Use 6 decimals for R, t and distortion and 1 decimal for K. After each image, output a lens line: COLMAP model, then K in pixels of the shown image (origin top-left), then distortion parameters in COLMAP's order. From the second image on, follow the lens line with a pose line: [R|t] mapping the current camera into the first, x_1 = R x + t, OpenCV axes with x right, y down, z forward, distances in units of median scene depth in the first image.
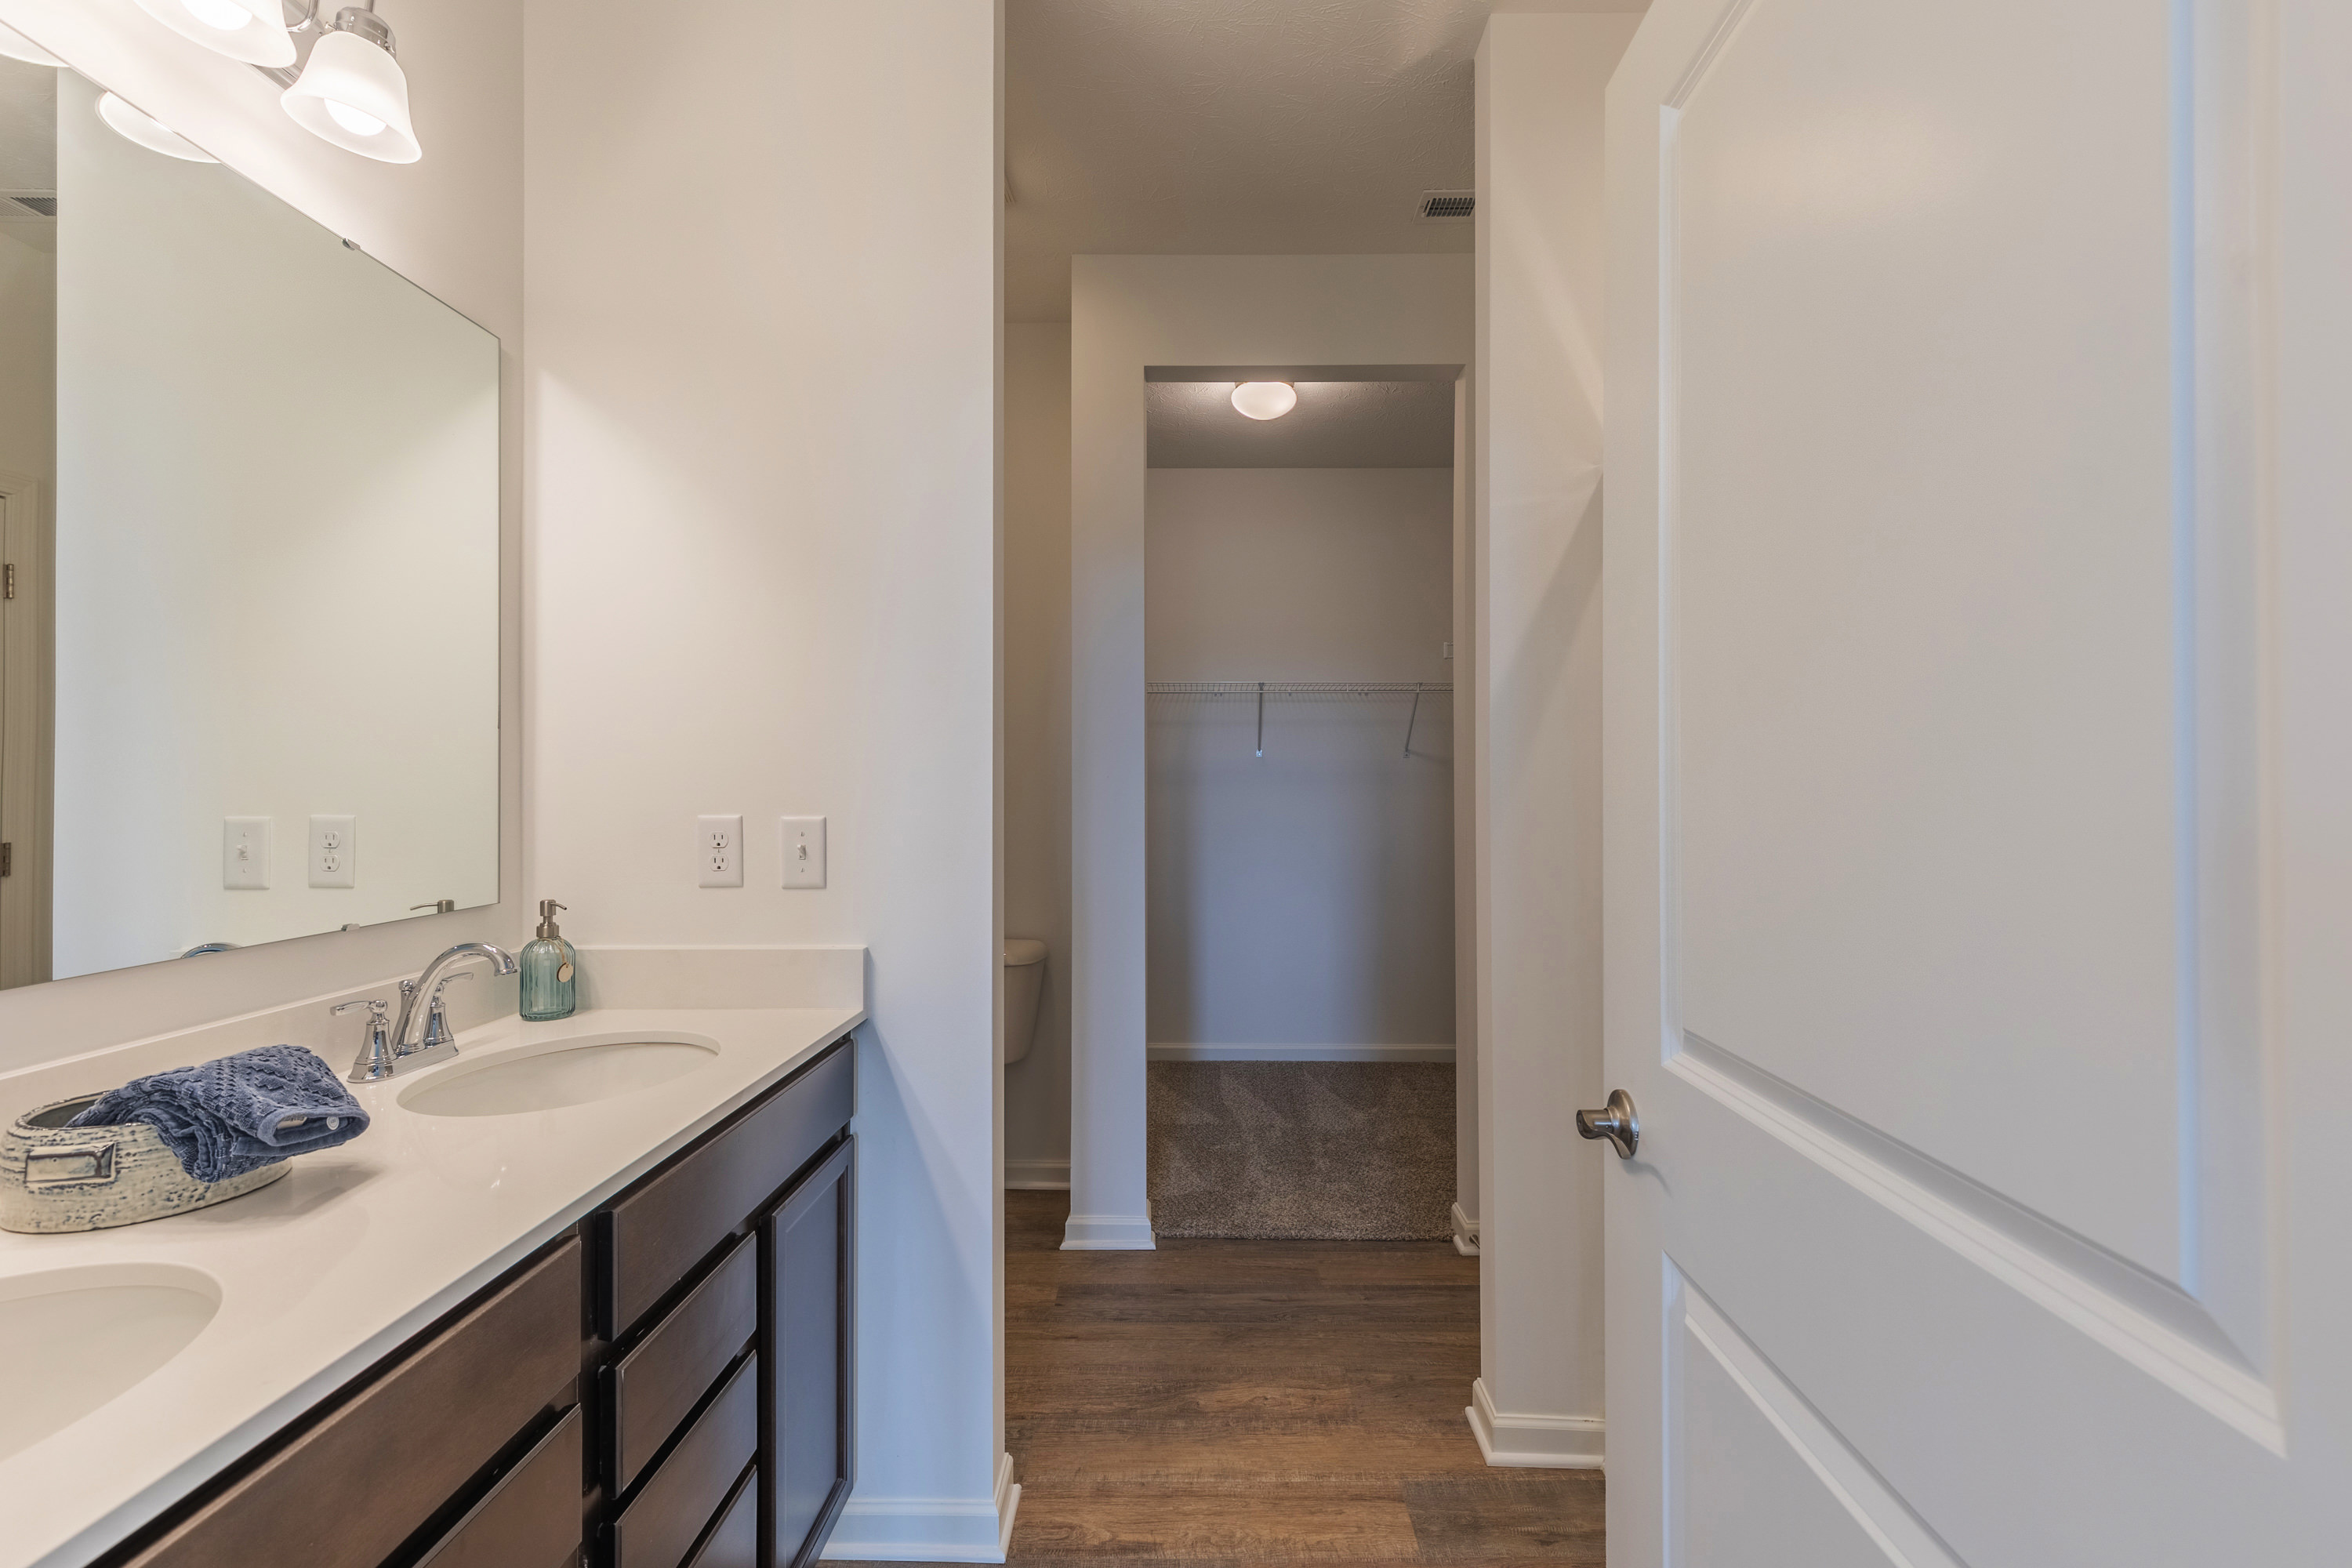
lens RADIAL K [[1078.1, 0, 1183.3], [0, 1078.1, 761.6], [0, 0, 1]] dist [0.026092, -0.000949]
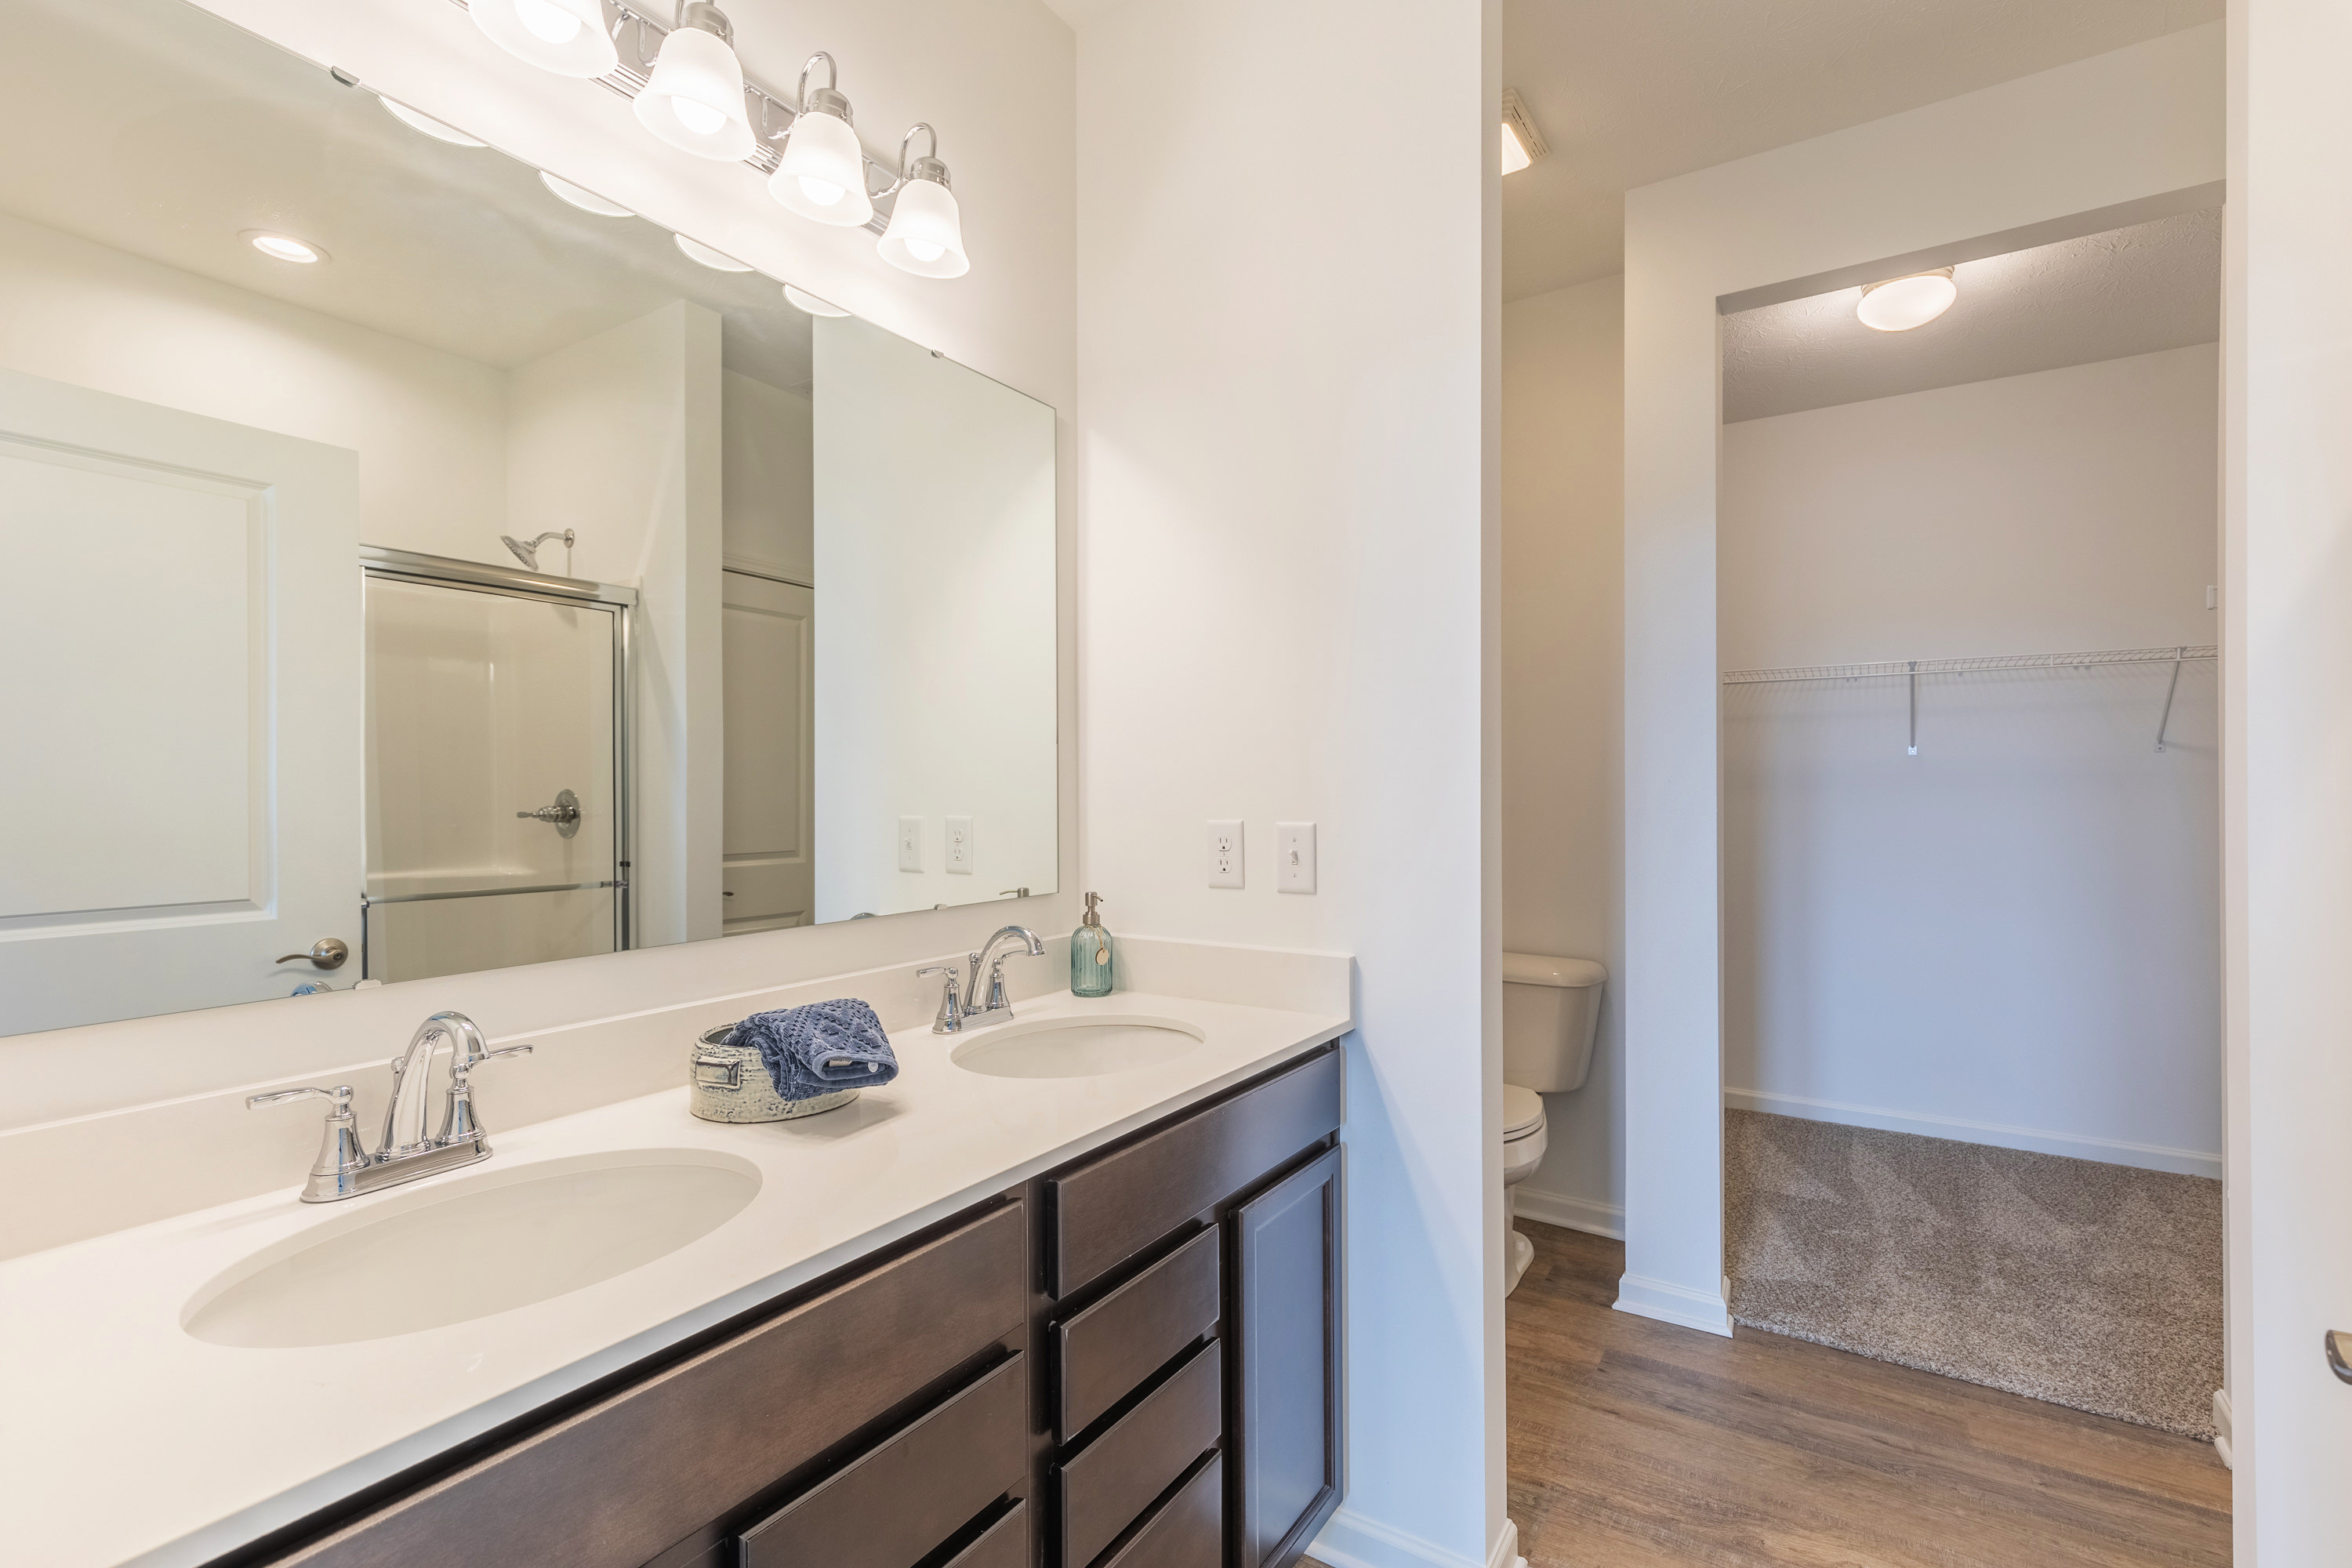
lens RADIAL K [[1074.5, 0, 1186.0], [0, 1074.5, 779.9], [0, 0, 1]] dist [0.020391, -0.001741]
pose [[0.851072, -0.006417, -0.525009, 0.074600], [0.012949, 0.999878, 0.008771, 0.000438], [0.524889, -0.014263, 0.851051, 0.073052]]
